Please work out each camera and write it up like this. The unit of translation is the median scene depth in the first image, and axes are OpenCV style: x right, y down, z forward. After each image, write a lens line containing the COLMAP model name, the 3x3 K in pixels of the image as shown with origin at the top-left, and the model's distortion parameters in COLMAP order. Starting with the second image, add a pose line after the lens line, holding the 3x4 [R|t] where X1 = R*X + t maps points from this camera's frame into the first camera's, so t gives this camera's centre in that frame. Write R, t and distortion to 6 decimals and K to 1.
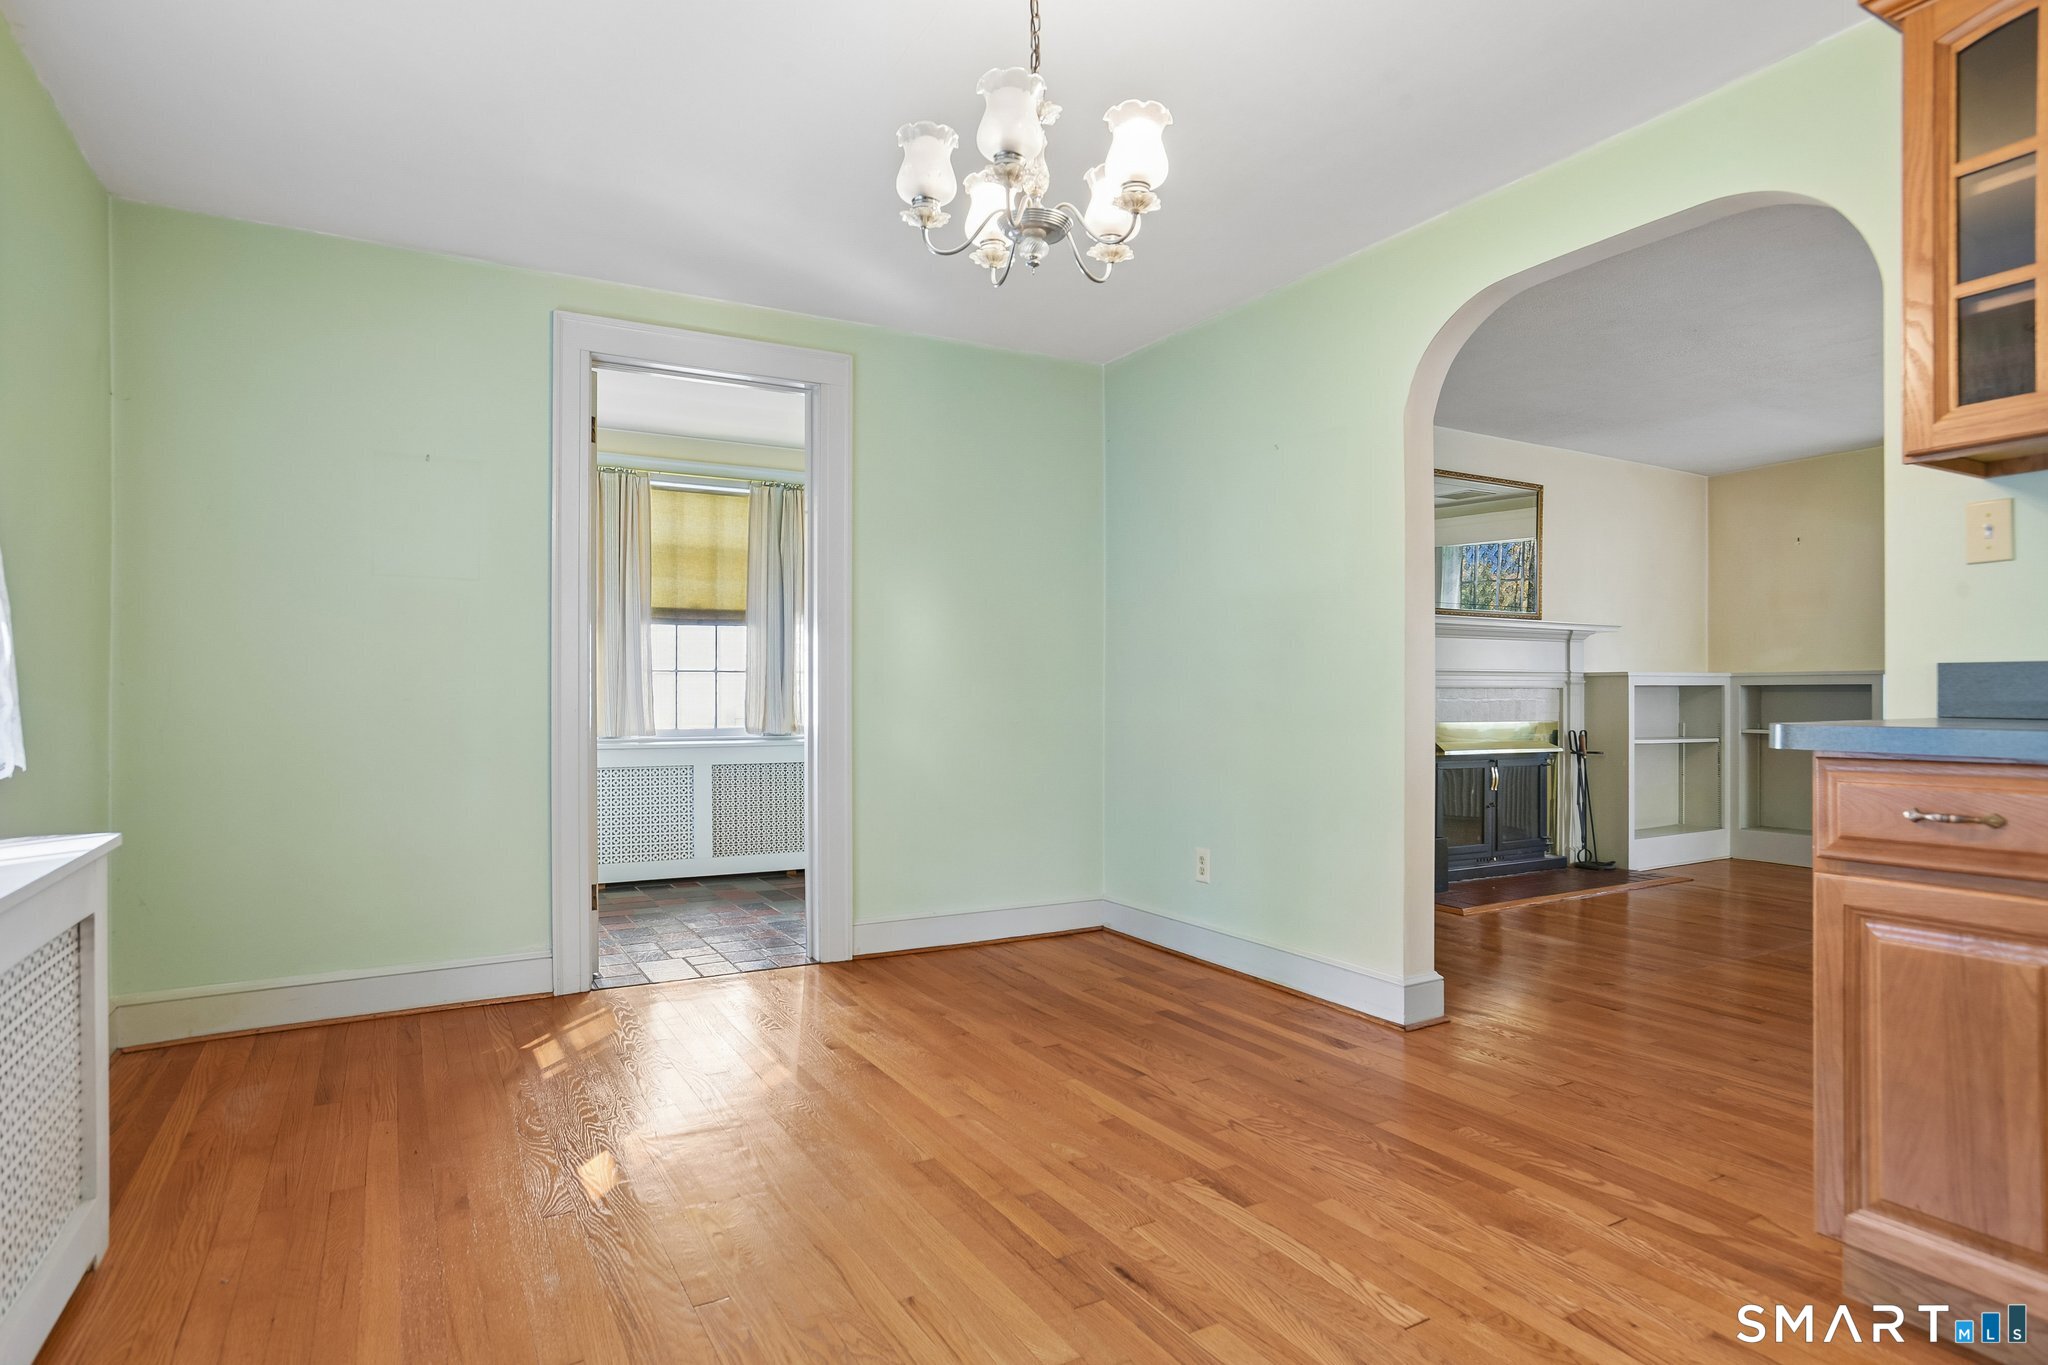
lens RADIAL K [[1113.9, 0, 1024.0], [0, 1113.9, 682.5], [0, 0, 1]] dist [-0.048890, 0.044725]
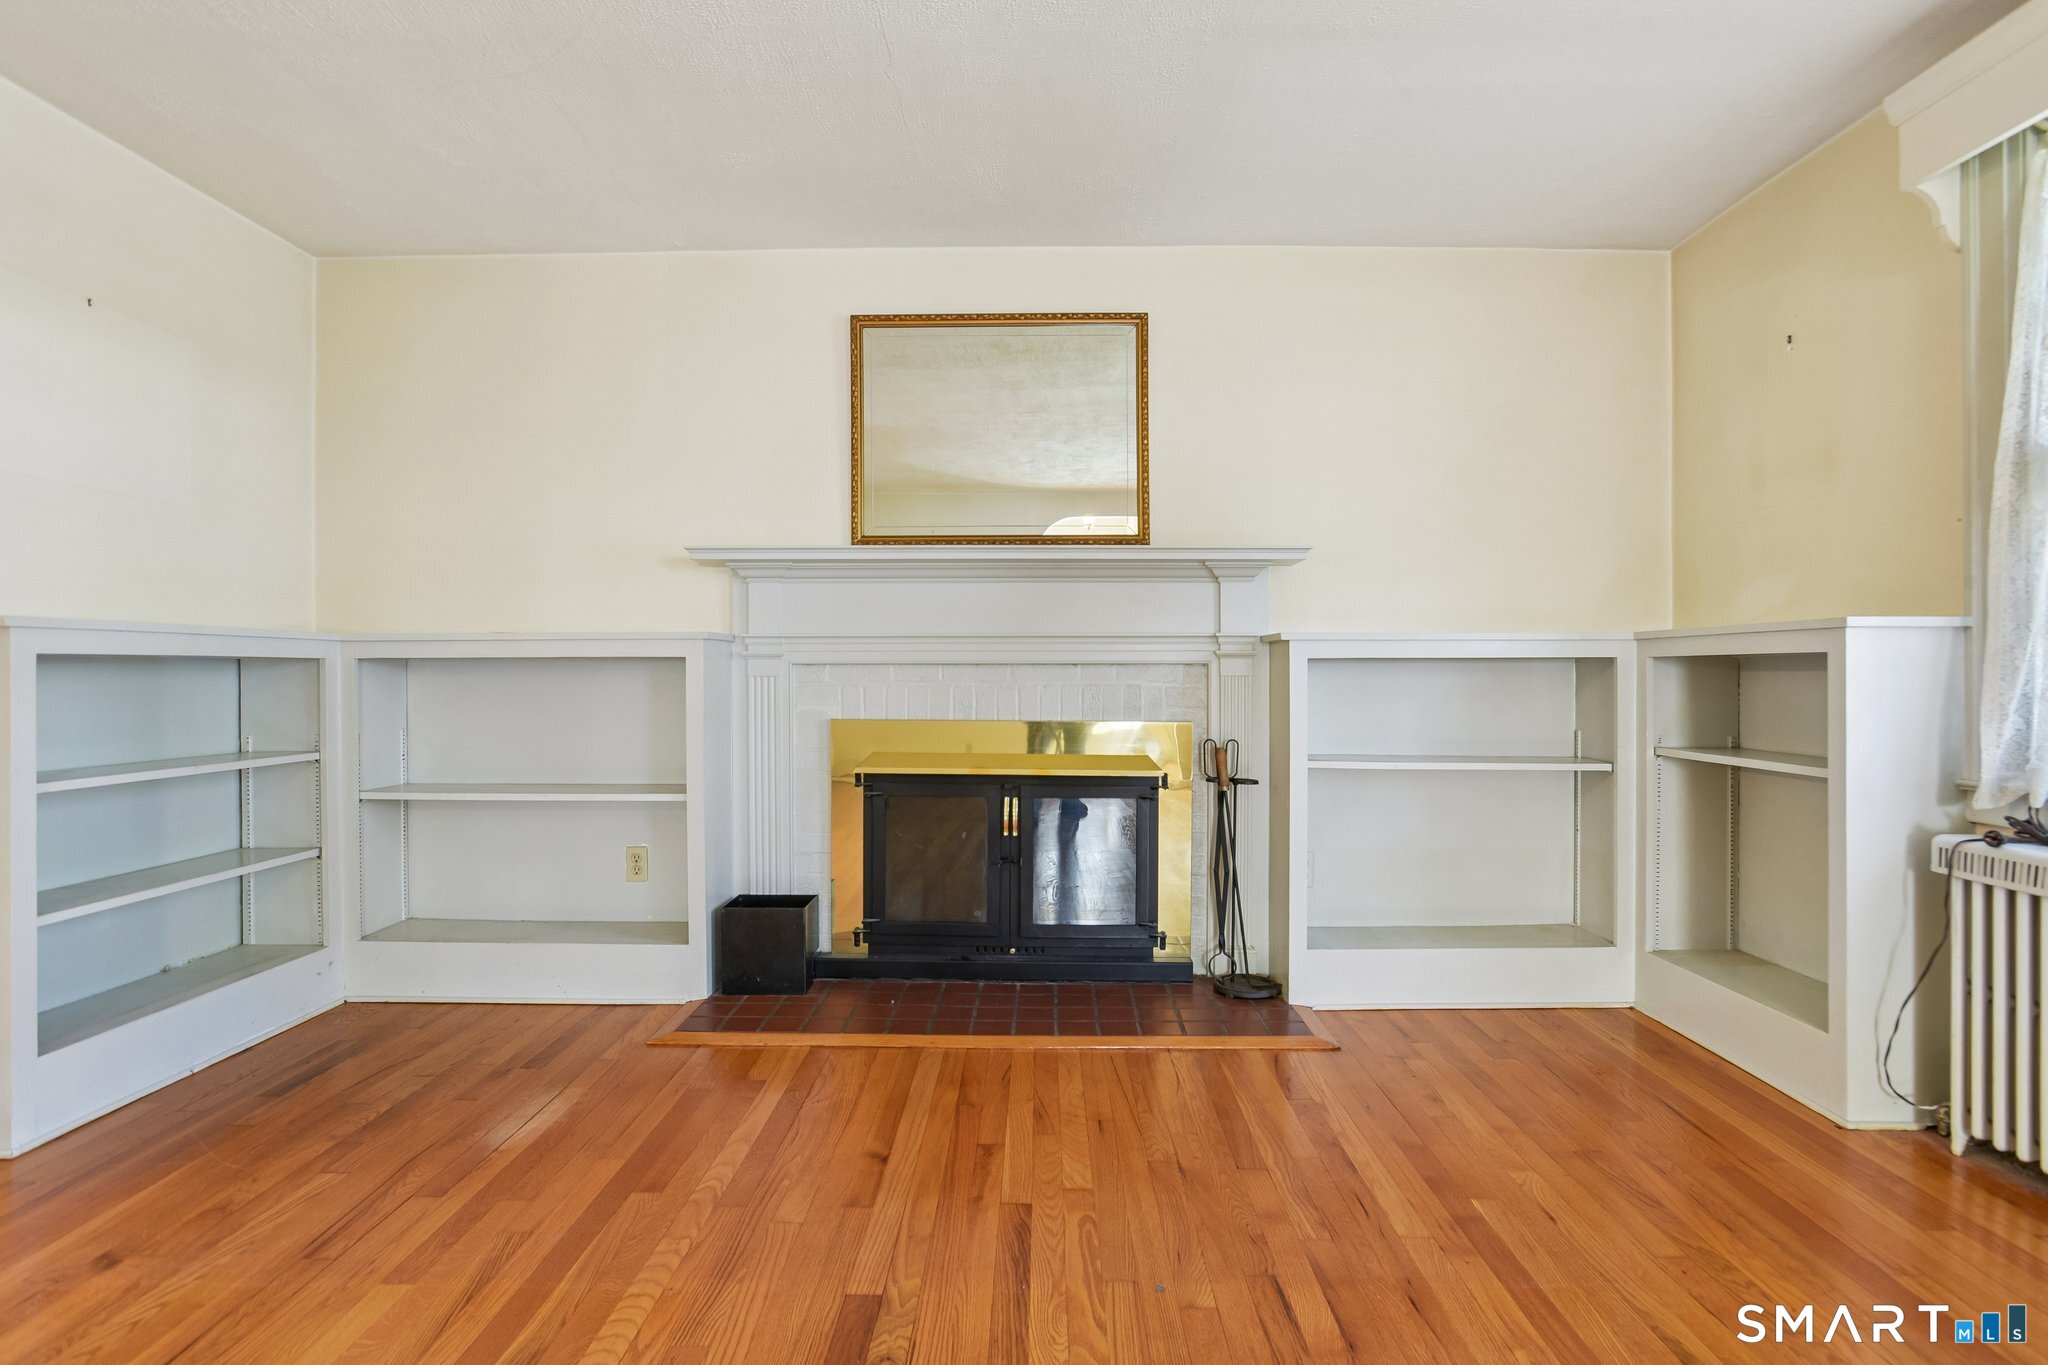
lens RADIAL K [[1019.8, 0, 1021.5], [0, 1019.8, 667.6], [0, 0, 1]] dist [-0.059024, 0.027222]
pose [[0.862723, 0.002792, -0.505668, 1.079214], [-0.000545, 0.999989, 0.004592, 0.008051], [0.505676, -0.003686, 0.862716, 0.811675]]
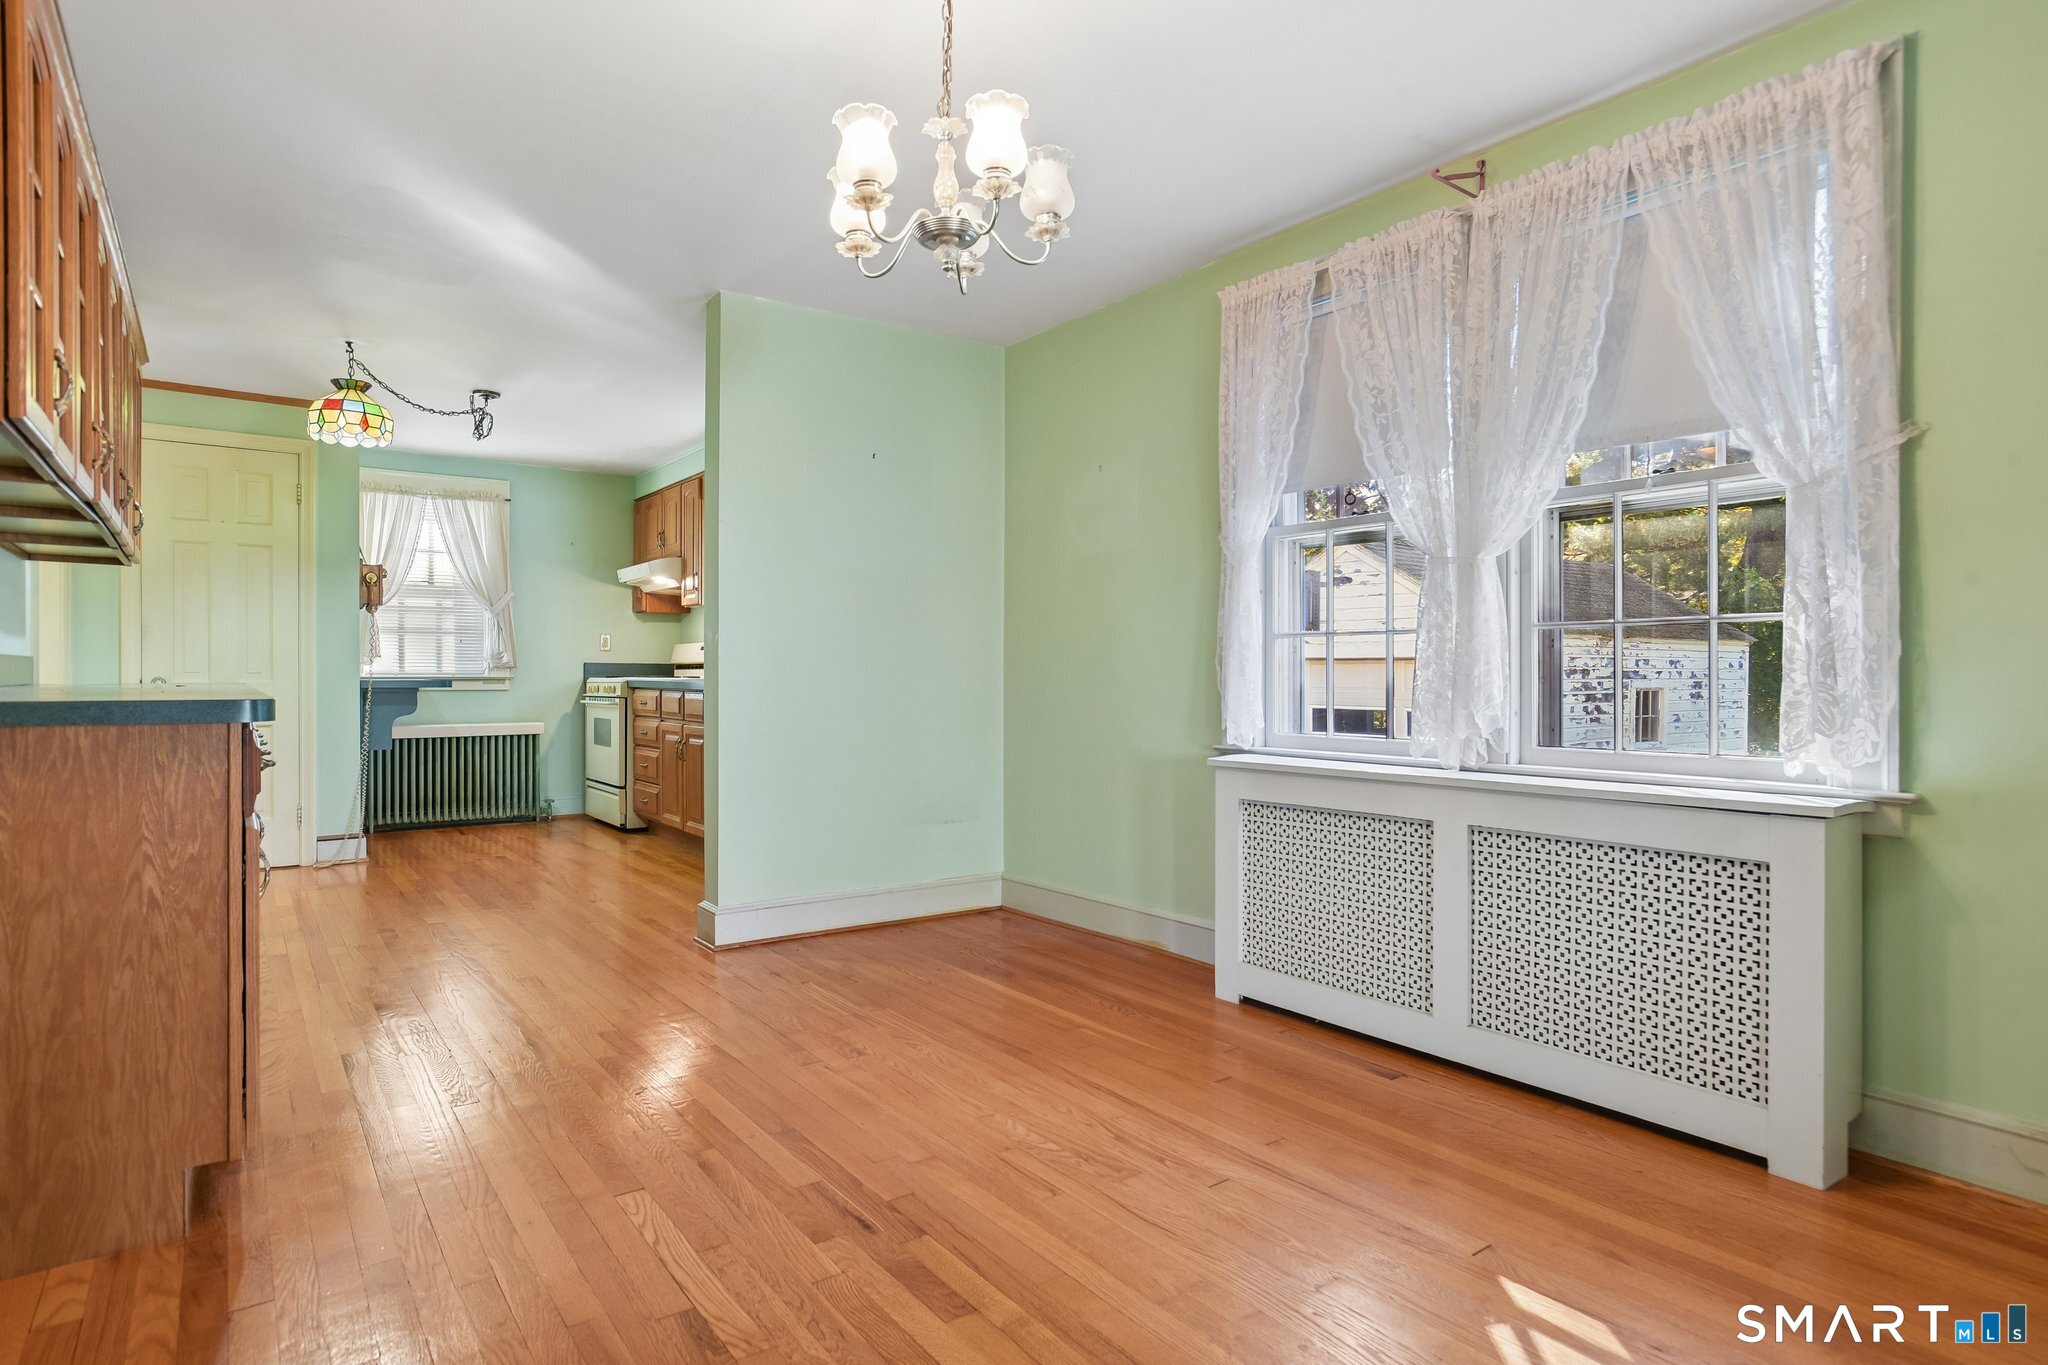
lens RADIAL K [[1113.9, 0, 1024.0], [0, 1113.9, 682.5], [0, 0, 1]] dist [-0.048890, 0.044725]
pose [[-0.994362, 0.000621, -0.106038, 0.024829], [0.001135, 0.999988, -0.004782, 0.012619], [0.106034, -0.004875, -0.994351, 1.020521]]
